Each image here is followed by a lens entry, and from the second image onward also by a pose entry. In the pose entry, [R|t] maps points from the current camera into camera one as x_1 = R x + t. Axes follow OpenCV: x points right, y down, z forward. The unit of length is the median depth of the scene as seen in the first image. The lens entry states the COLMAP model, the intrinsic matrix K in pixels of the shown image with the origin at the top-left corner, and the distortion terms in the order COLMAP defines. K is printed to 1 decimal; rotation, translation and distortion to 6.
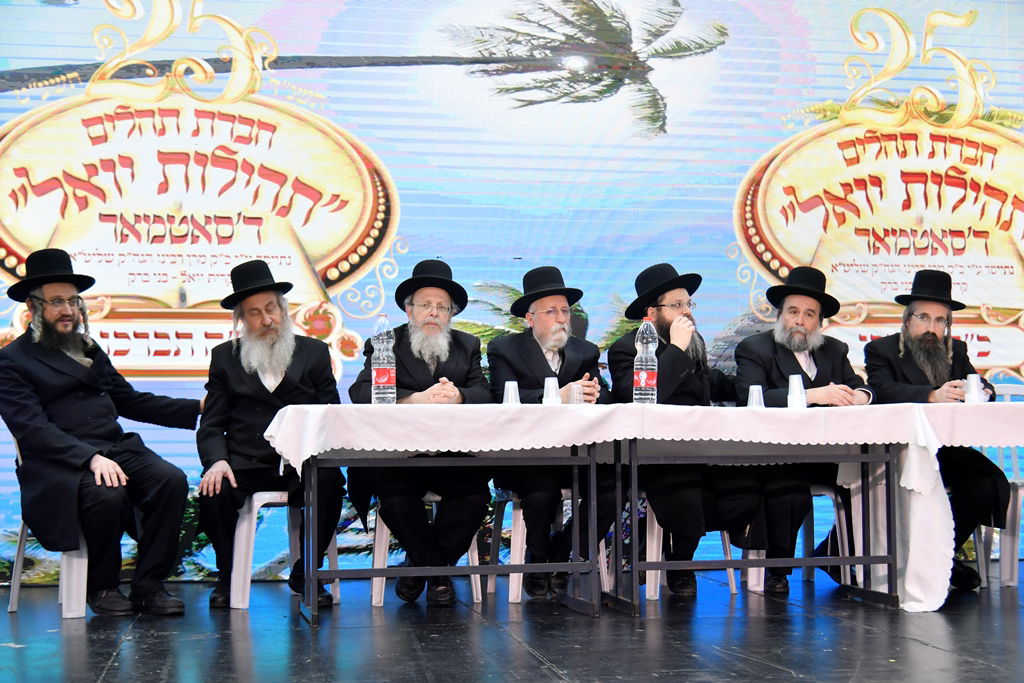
lens RADIAL K [[1332.2, 0, 478.7], [0, 1332.2, 357.4], [0, 0, 1]] dist [0.025623, 0.000000]
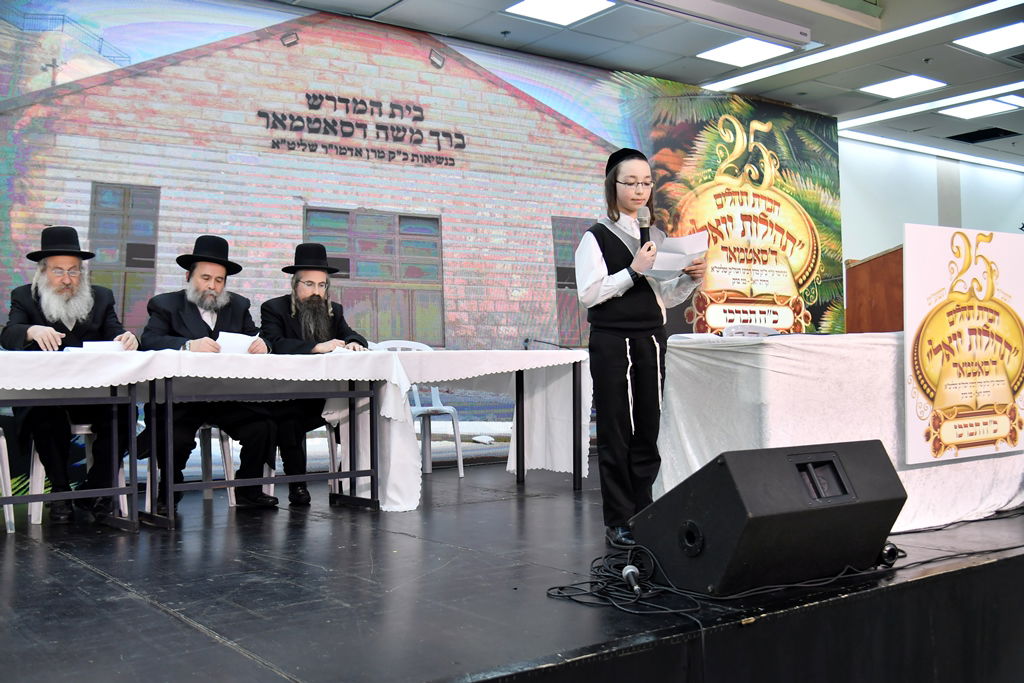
lens RADIAL K [[1124.0, 0, 504.7], [0, 1124.0, 304.1], [0, 0, 1]] dist [-0.037224, 0.000000]
pose [[0.881321, 0.023477, 0.471934, -0.615837], [-0.019747, 0.999722, -0.012856, -0.000143], [-0.472105, 0.002011, 0.881540, -0.115184]]
